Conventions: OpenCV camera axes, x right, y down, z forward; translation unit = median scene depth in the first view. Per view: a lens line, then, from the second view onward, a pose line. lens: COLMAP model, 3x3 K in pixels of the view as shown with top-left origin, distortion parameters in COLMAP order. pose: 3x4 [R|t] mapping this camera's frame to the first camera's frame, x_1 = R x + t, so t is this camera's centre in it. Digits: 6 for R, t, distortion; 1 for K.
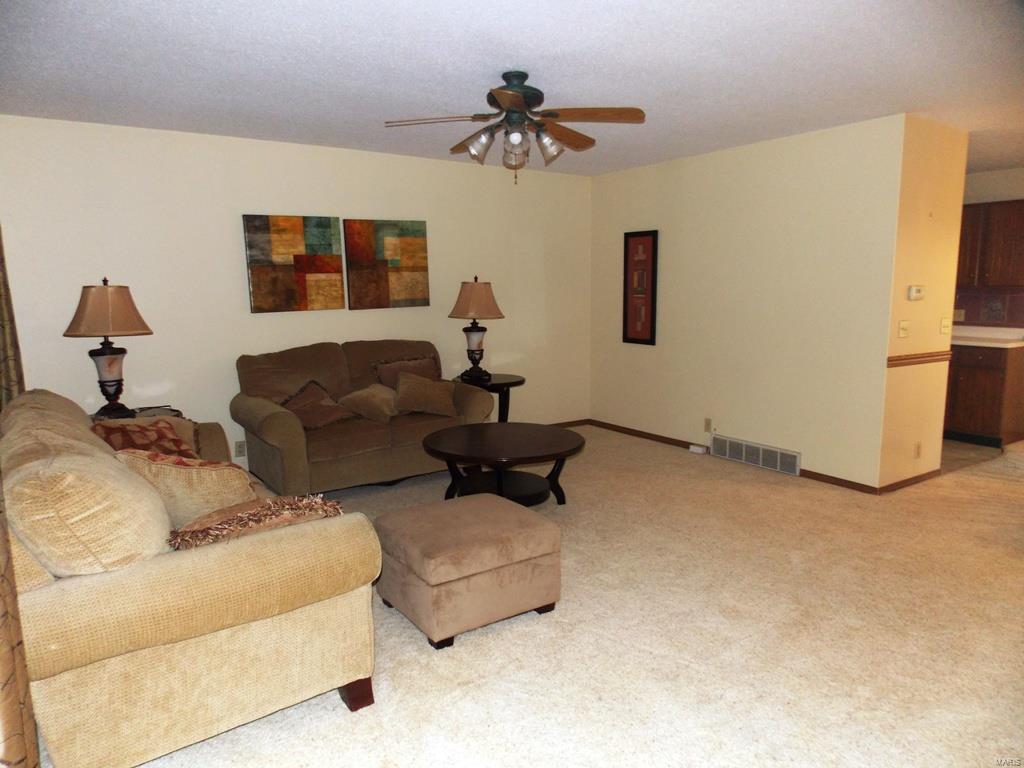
lens RADIAL K [[702.1, 0, 512.0], [0, 702.1, 384.0], [0, 0, 1]] dist [0.003727, 0.000927]
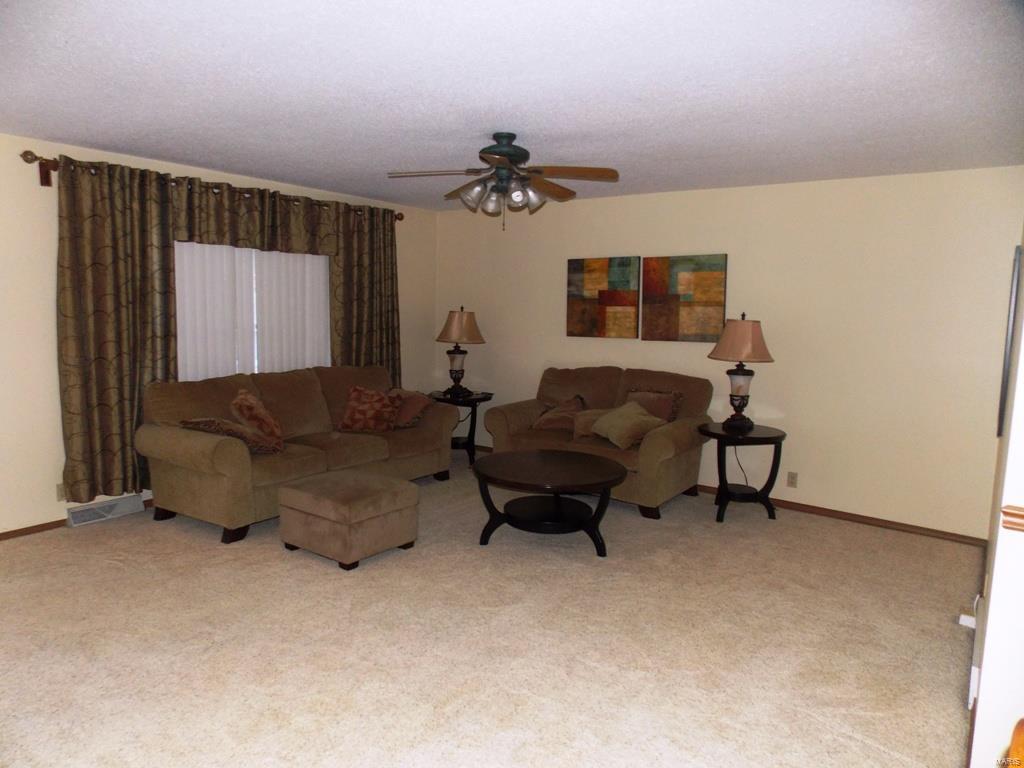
lens RADIAL K [[676.0, 0, 512.0], [0, 676.0, 384.0], [0, 0, 1]] dist [0.001765, -0.001124]
pose [[0.330982, 0.124108, -0.935440, 0.705801], [-0.164951, 0.983660, 0.072142, -0.082756], [0.929108, 0.130424, 0.346045, 0.468177]]
